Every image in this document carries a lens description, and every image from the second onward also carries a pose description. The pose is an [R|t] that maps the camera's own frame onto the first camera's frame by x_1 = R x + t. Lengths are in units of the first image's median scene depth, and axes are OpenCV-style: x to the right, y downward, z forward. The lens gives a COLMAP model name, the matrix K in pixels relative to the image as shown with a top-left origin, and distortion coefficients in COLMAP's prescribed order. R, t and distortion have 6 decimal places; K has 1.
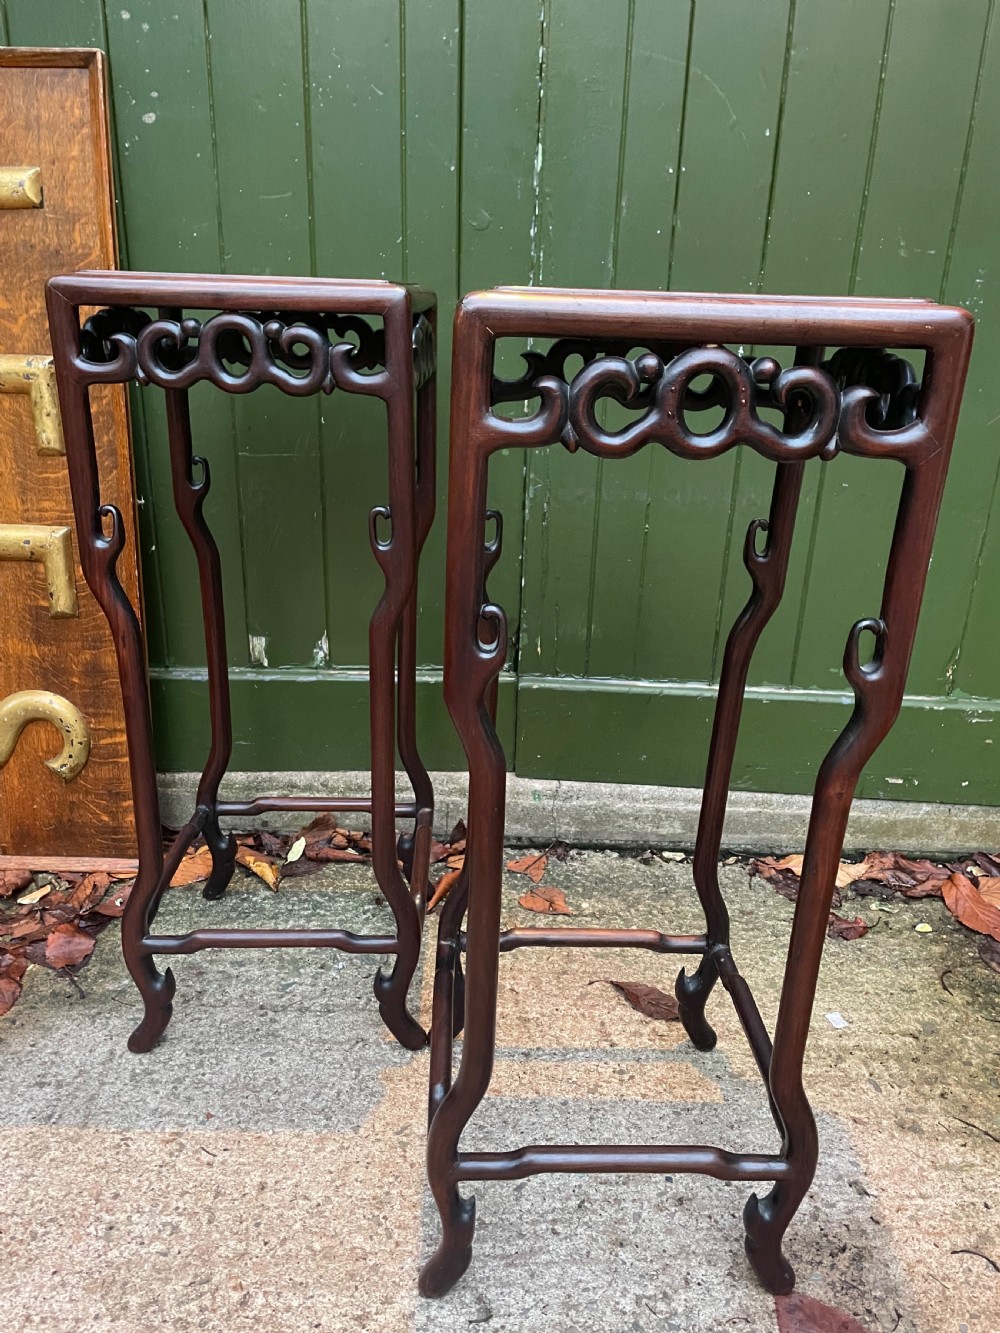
lens RADIAL K [[1024.7, 0, 505.8], [0, 1024.7, 667.5], [0, 0, 1]] dist [0.070599, -0.102382]
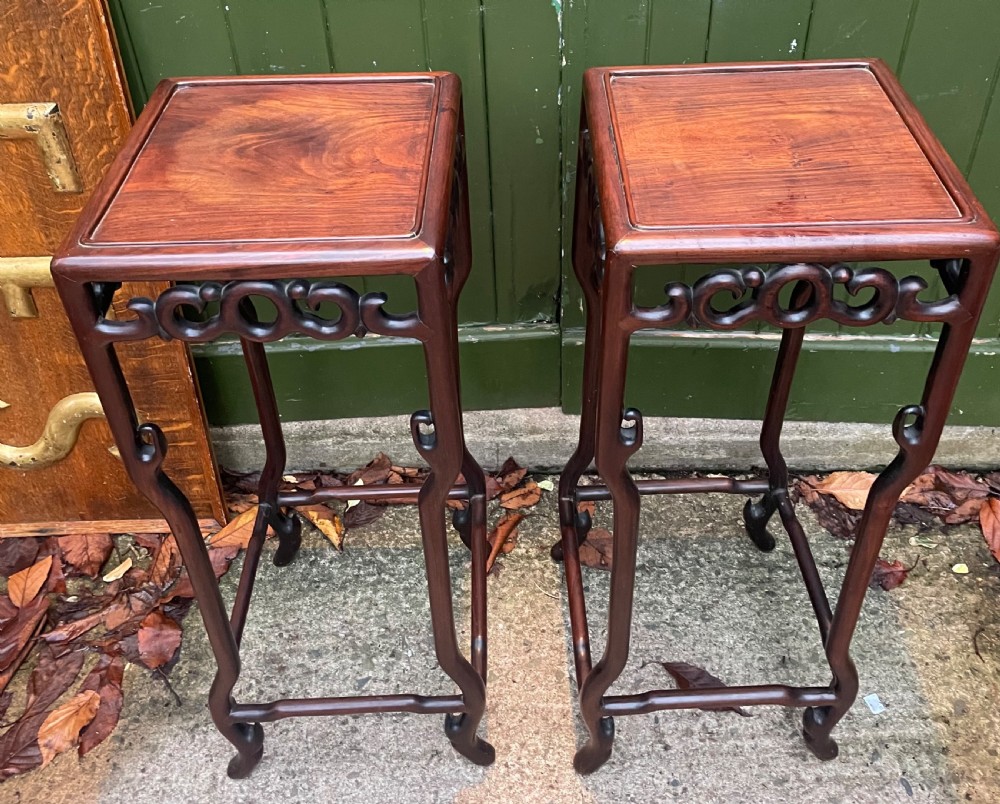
lens RADIAL K [[1028.8, 0, 509.2], [0, 1028.8, 200.4], [0, 0, 1]] dist [0.019982, 0.000000]
pose [[0.998371, -0.045526, -0.034400, 0.001779], [0.052941, 0.963952, 0.260755, -0.438360], [0.021289, -0.262151, 0.964792, 0.086603]]
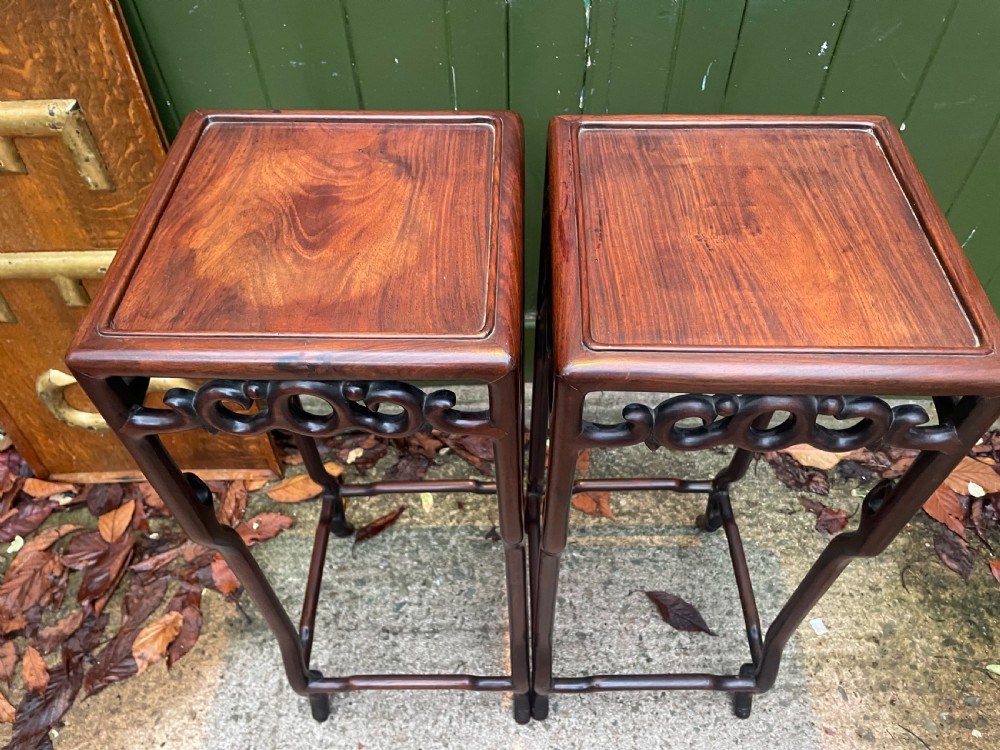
lens RADIAL K [[768.7, 0, 510.8], [0, 768.7, 377.7], [0, 0, 1]] dist [0.070599, -0.102382]
pose [[0.999280, -0.026849, -0.026825, -0.034924], [0.036650, 0.866231, 0.498297, -0.417868], [0.009858, -0.498921, 0.866591, 0.279686]]
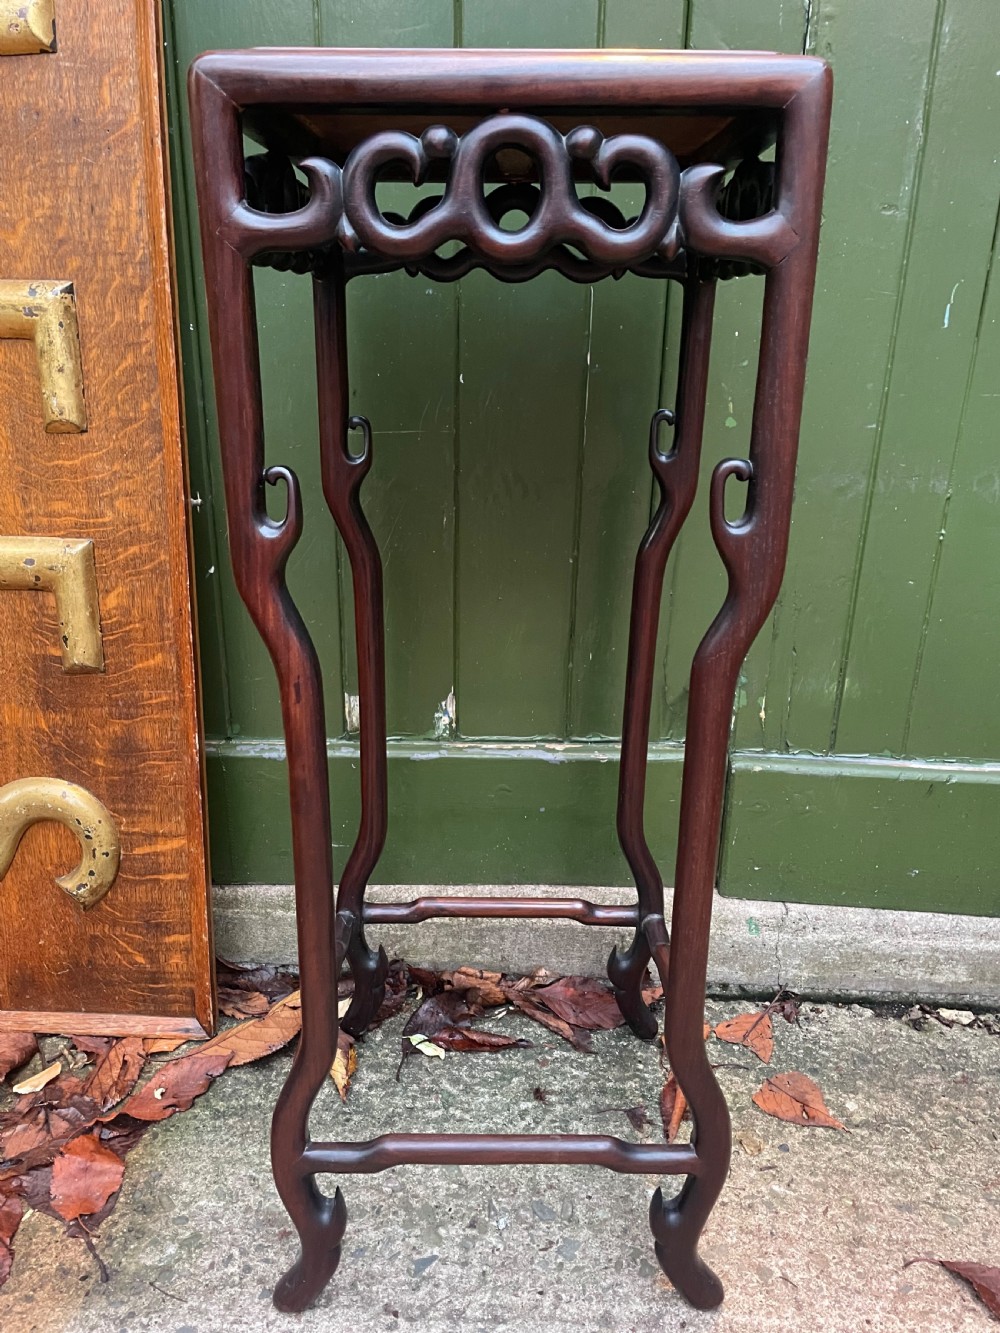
lens RADIAL K [[1024.7, 0, 488.7], [0, 1024.7, 672.8], [0, 0, 1]] dist [0.070599, -0.102382]
pose [[0.999071, -0.000298, -0.043102, -0.139835], [-0.000456, 0.999847, -0.017500, -0.038449], [0.043101, 0.017503, 0.998917, 0.353934]]
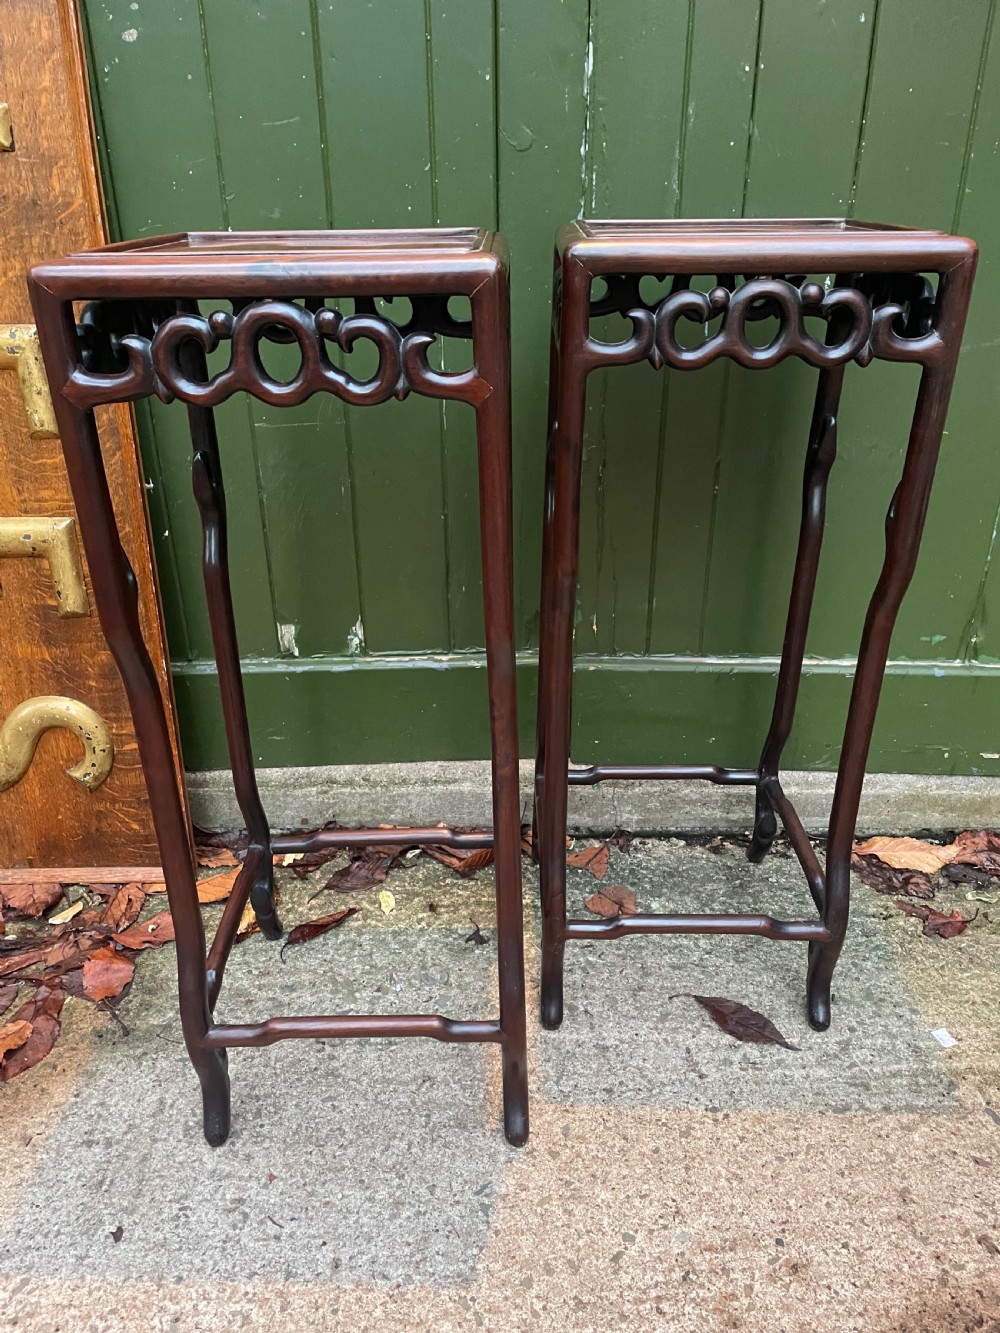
lens RADIAL K [[1024.7, 0, 495.9], [0, 1024.7, 677.1], [0, 0, 1]] dist [0.070599, -0.102382]
pose [[0.999126, -0.034566, -0.023518, -0.040931], [0.036721, 0.994471, 0.098383, -0.076393], [0.019988, -0.099161, 0.994871, 0.106634]]
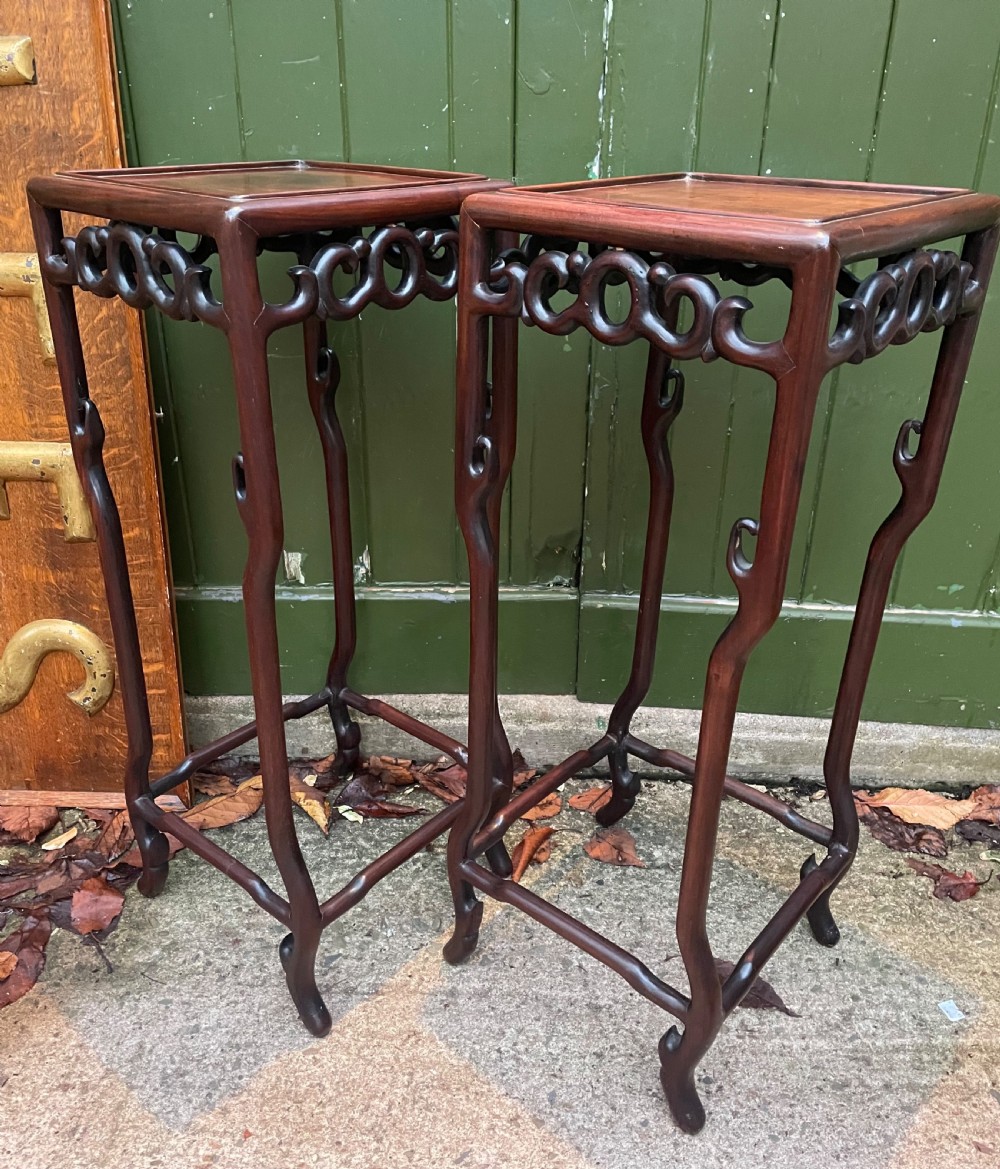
lens RADIAL K [[1023.1, 0, 498.3], [0, 1023.1, 548.1], [0, 0, 1]] dist [0.065564, -0.094648]
pose [[0.998823, -0.004556, -0.048279, -0.019330], [0.007825, 0.997674, 0.067722, -0.107907], [0.047859, -0.068020, 0.996535, 0.125272]]
